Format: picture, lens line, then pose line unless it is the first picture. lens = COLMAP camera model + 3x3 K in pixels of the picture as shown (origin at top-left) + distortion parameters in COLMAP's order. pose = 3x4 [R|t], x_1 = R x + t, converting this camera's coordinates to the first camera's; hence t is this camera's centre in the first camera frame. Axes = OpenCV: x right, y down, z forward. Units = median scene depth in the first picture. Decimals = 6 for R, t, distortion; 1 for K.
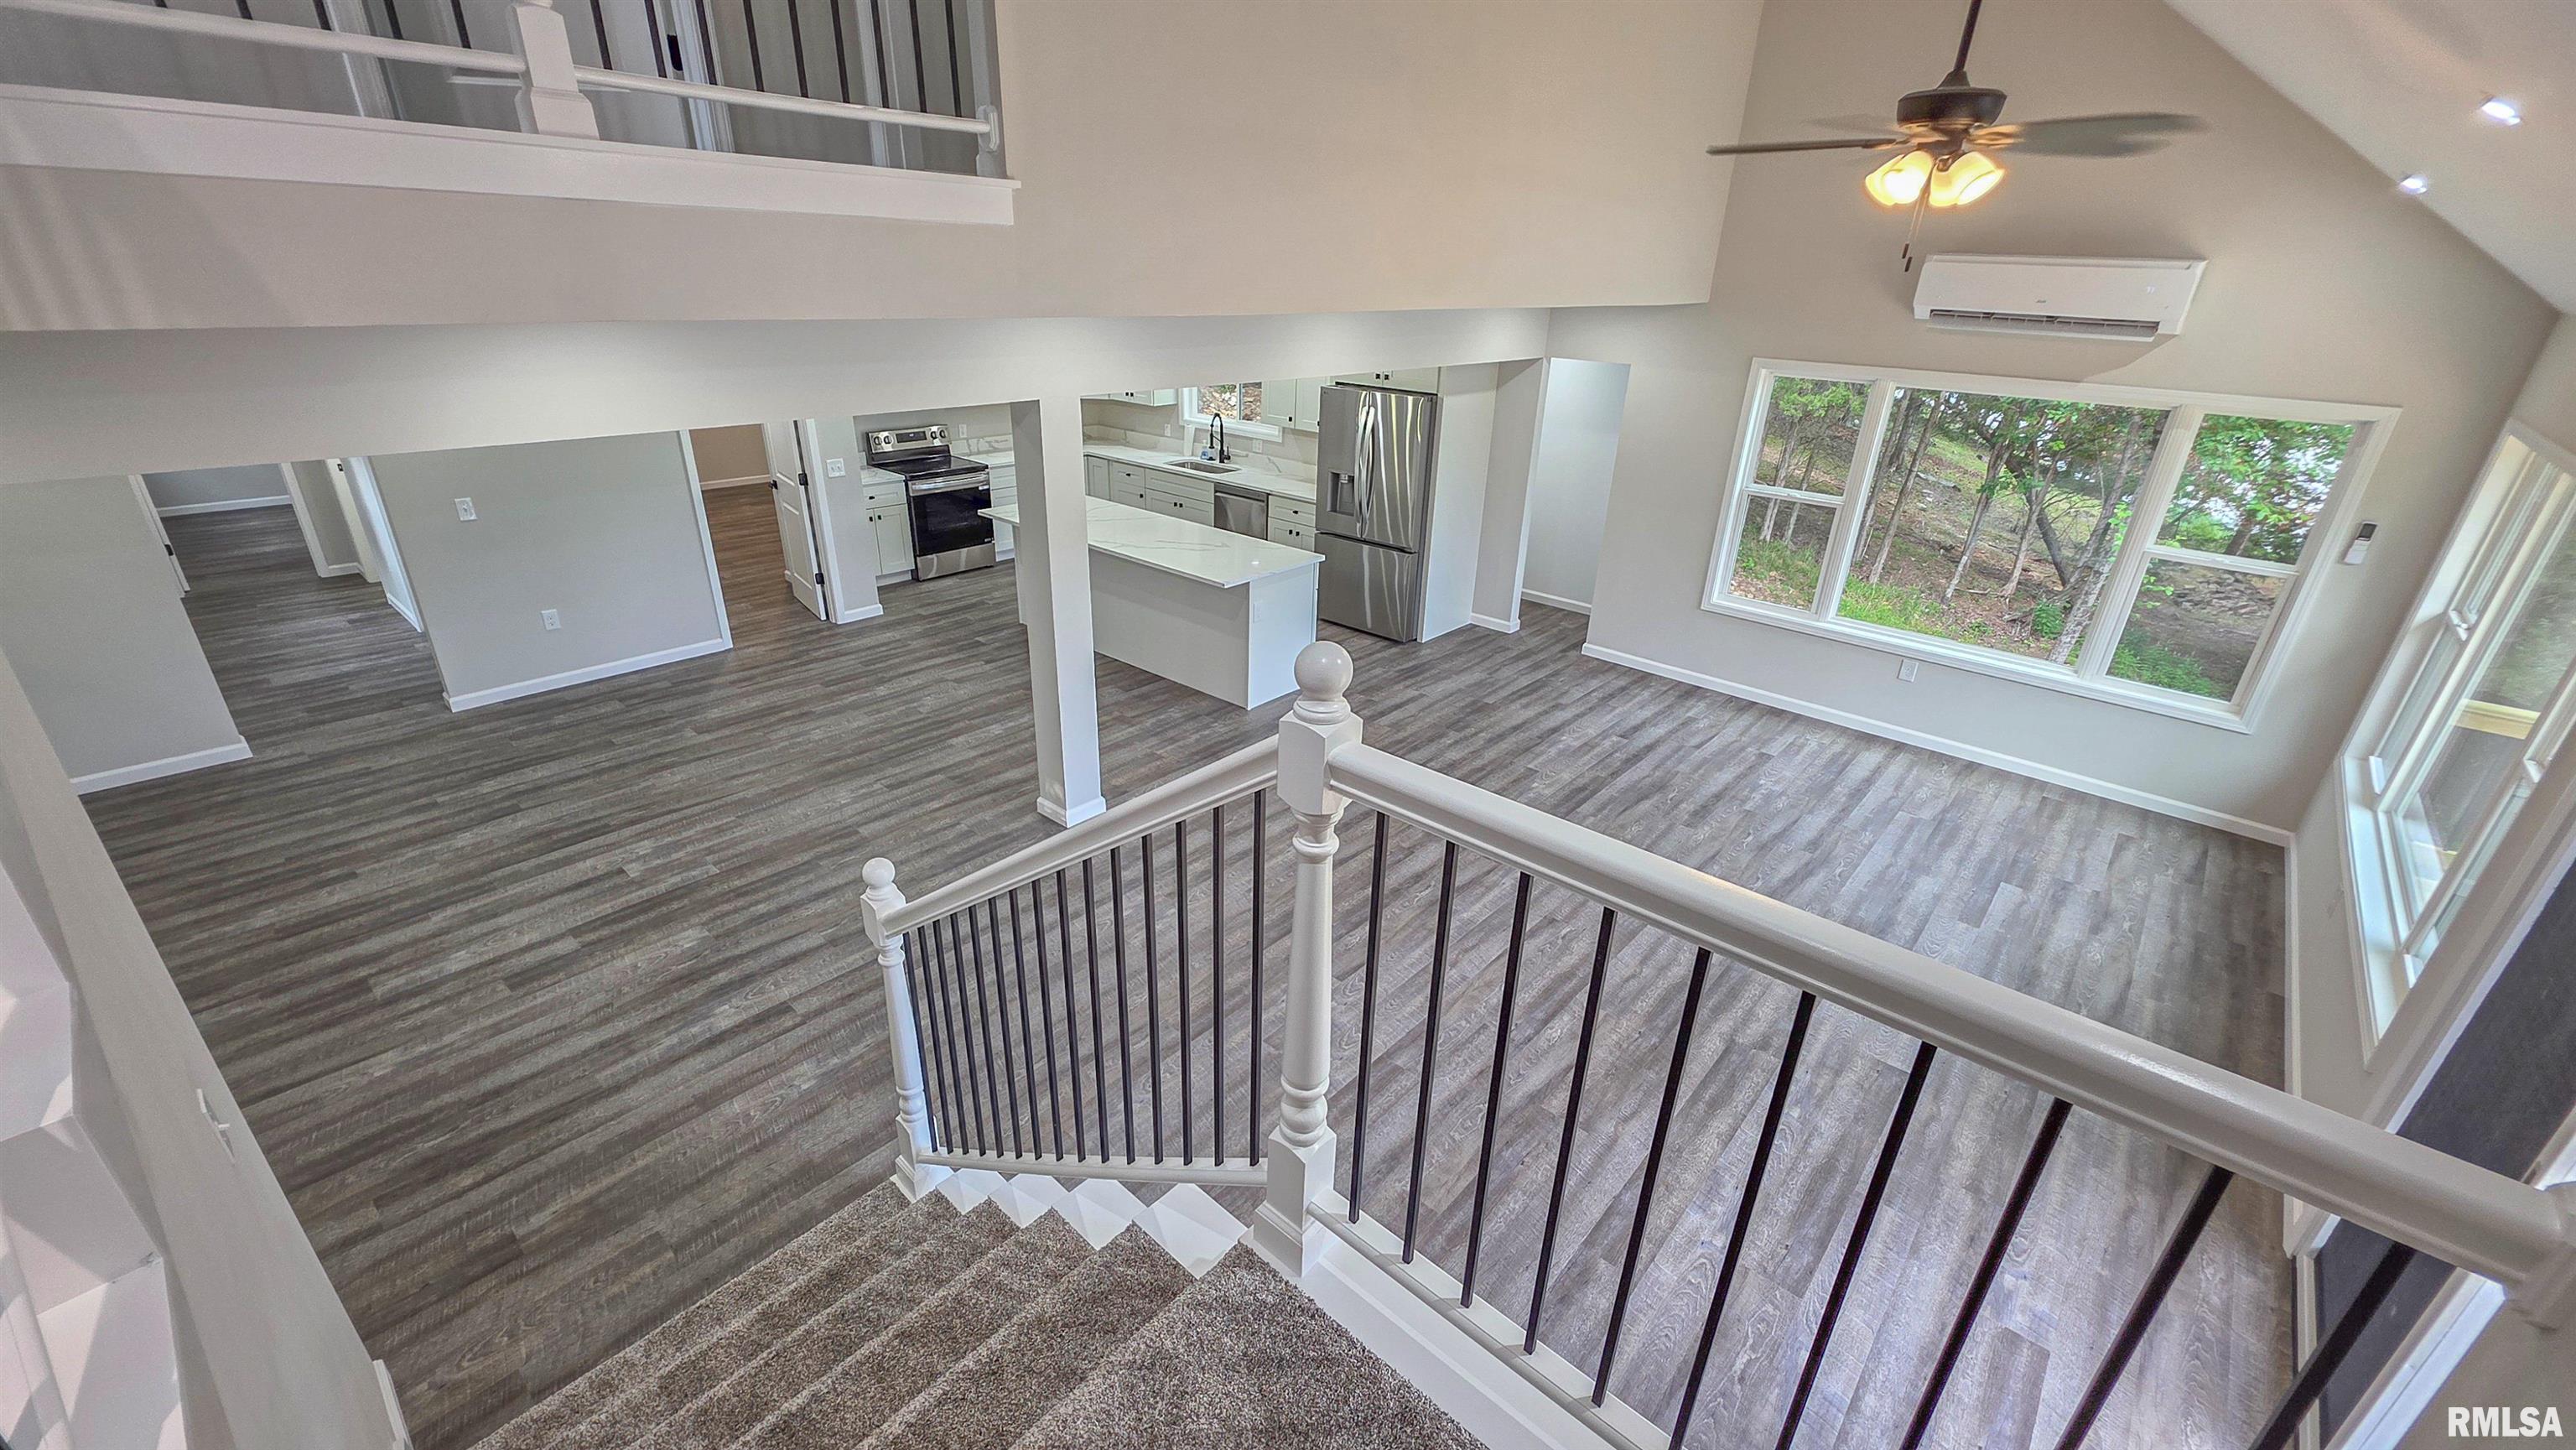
lens RADIAL K [[1027.5, 0, 1285.4], [0, 1027.5, 728.5], [0, 0, 1]] dist [0.001508, -0.000190]
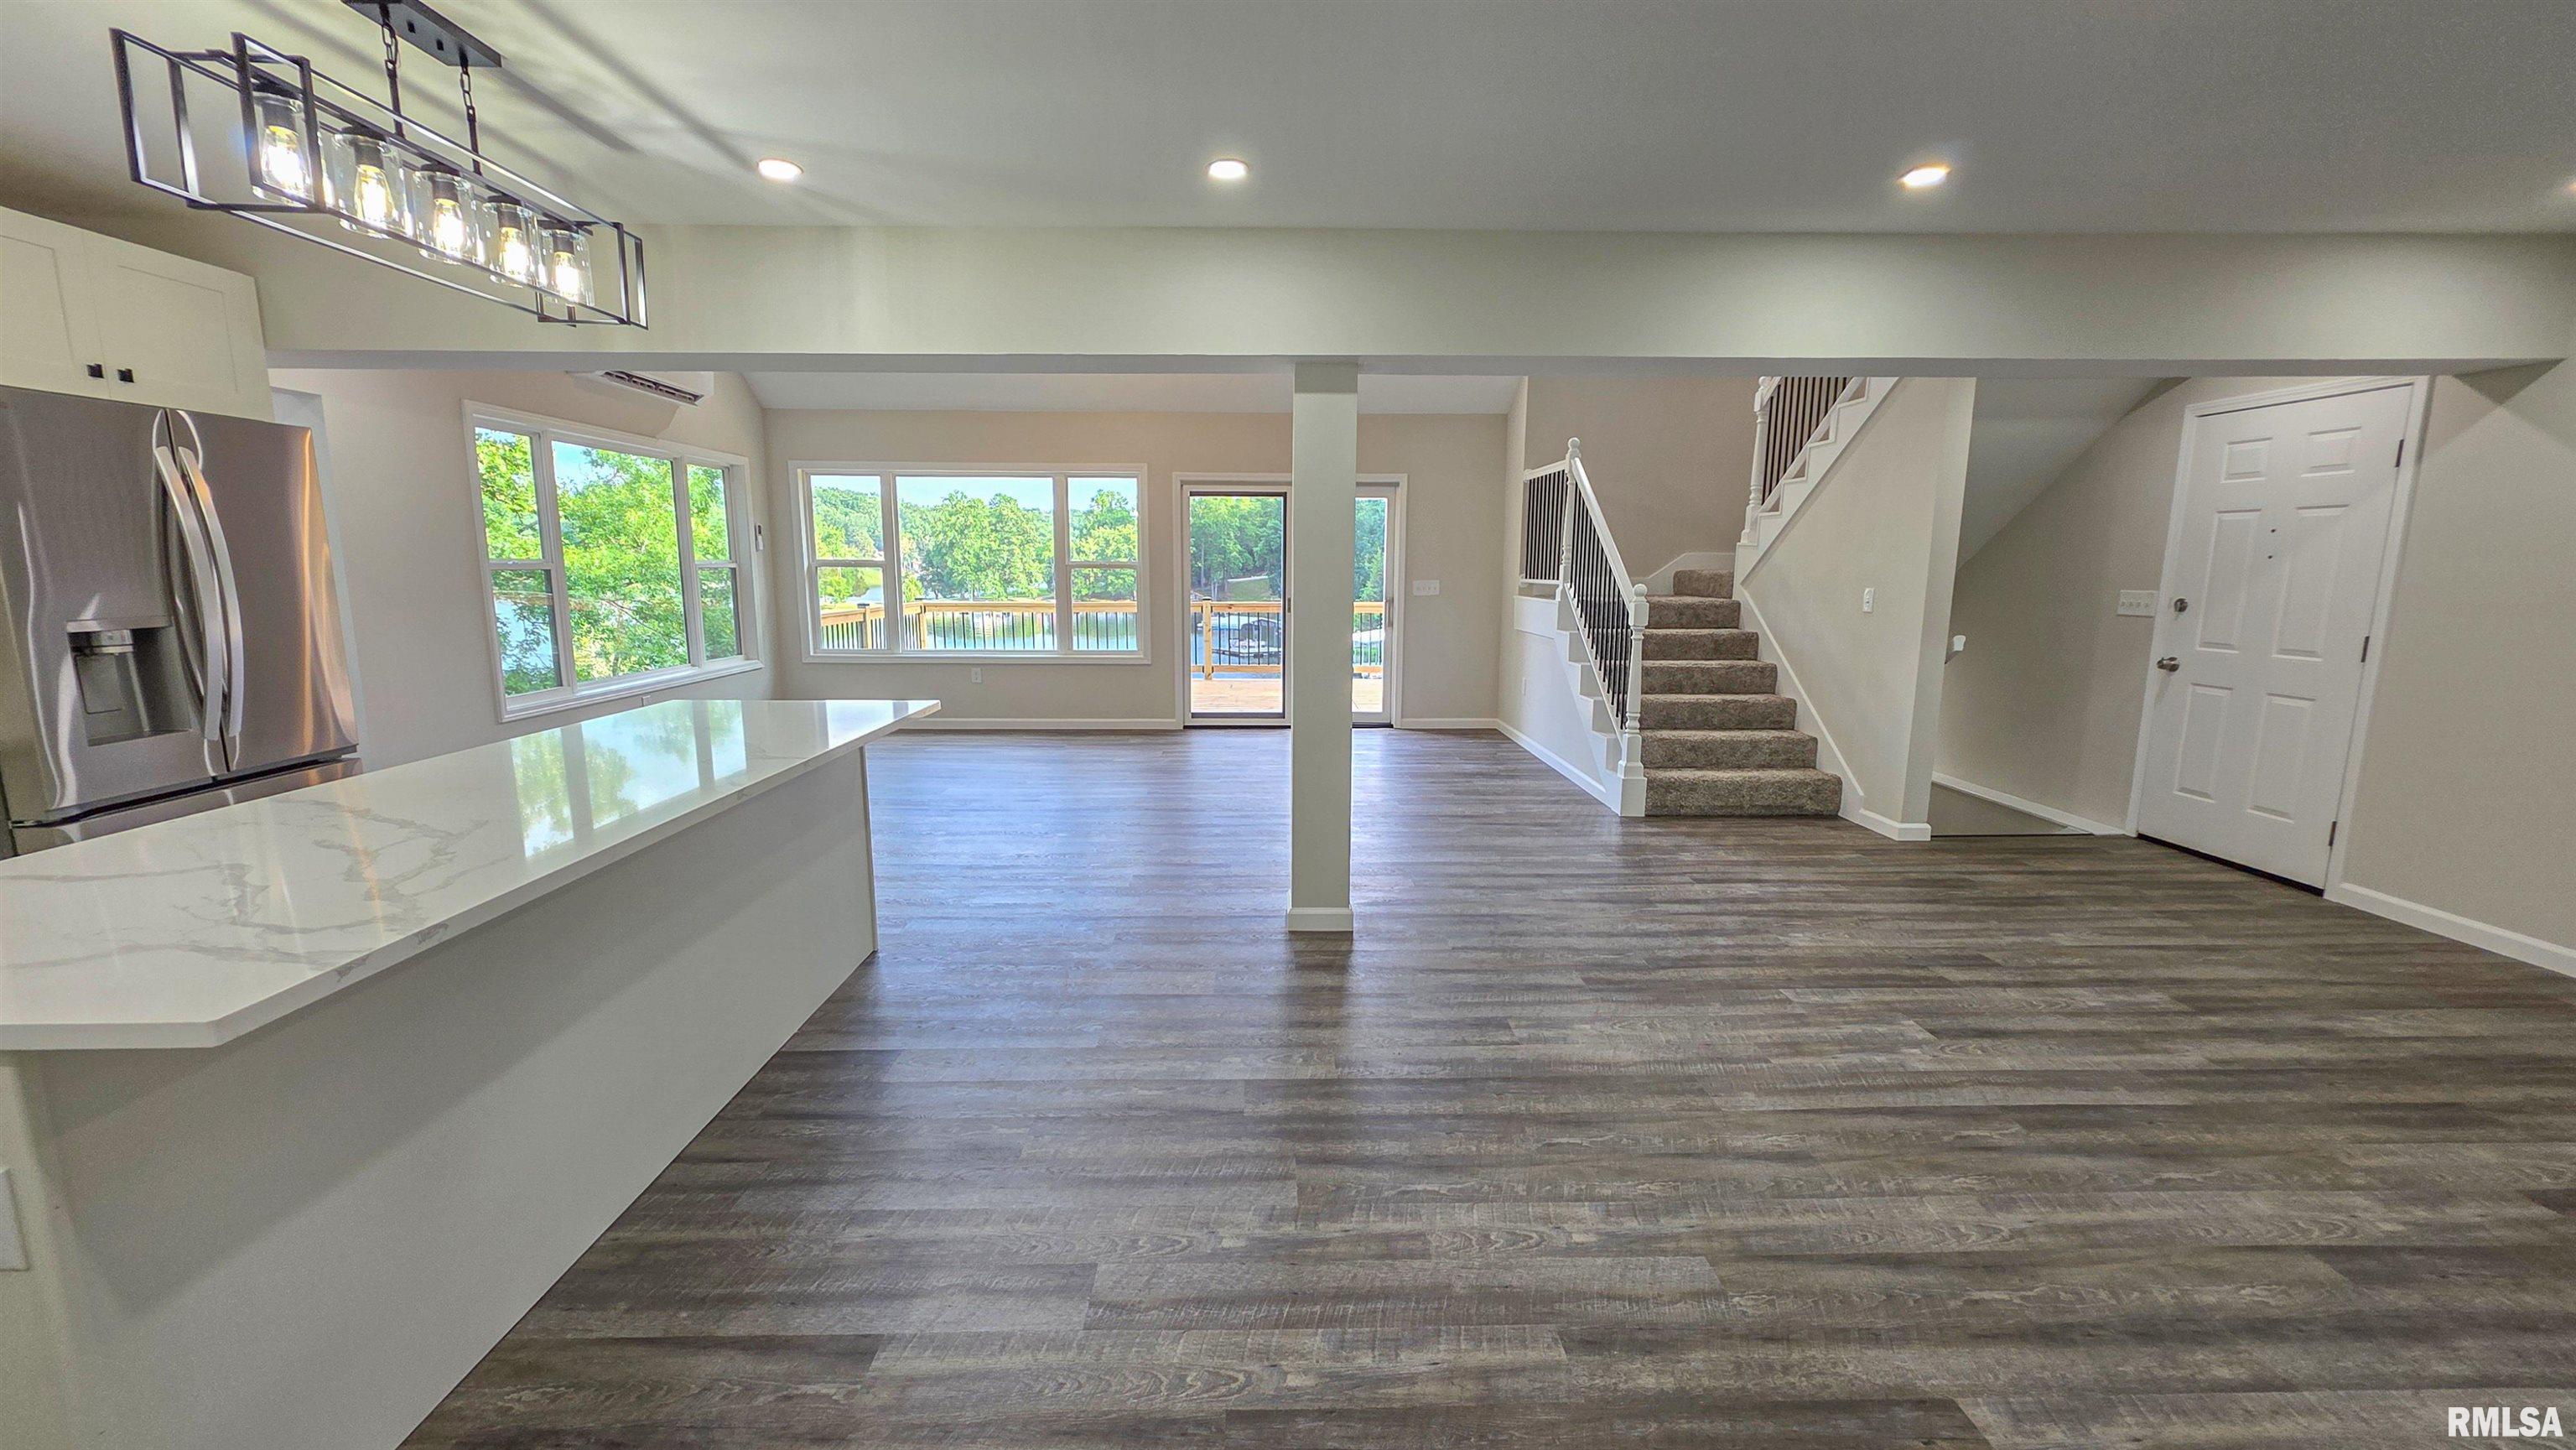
lens RADIAL K [[1024.1, 0, 1282.2], [0, 1024.1, 728.5], [0, 0, 1]] dist [0.002934, 0.000318]
pose [[-0.681150, -0.148863, 0.716850, -0.606435], [0.281766, 0.850399, 0.444331, -0.326514], [-0.675753, 0.504640, -0.537305, 1.158038]]
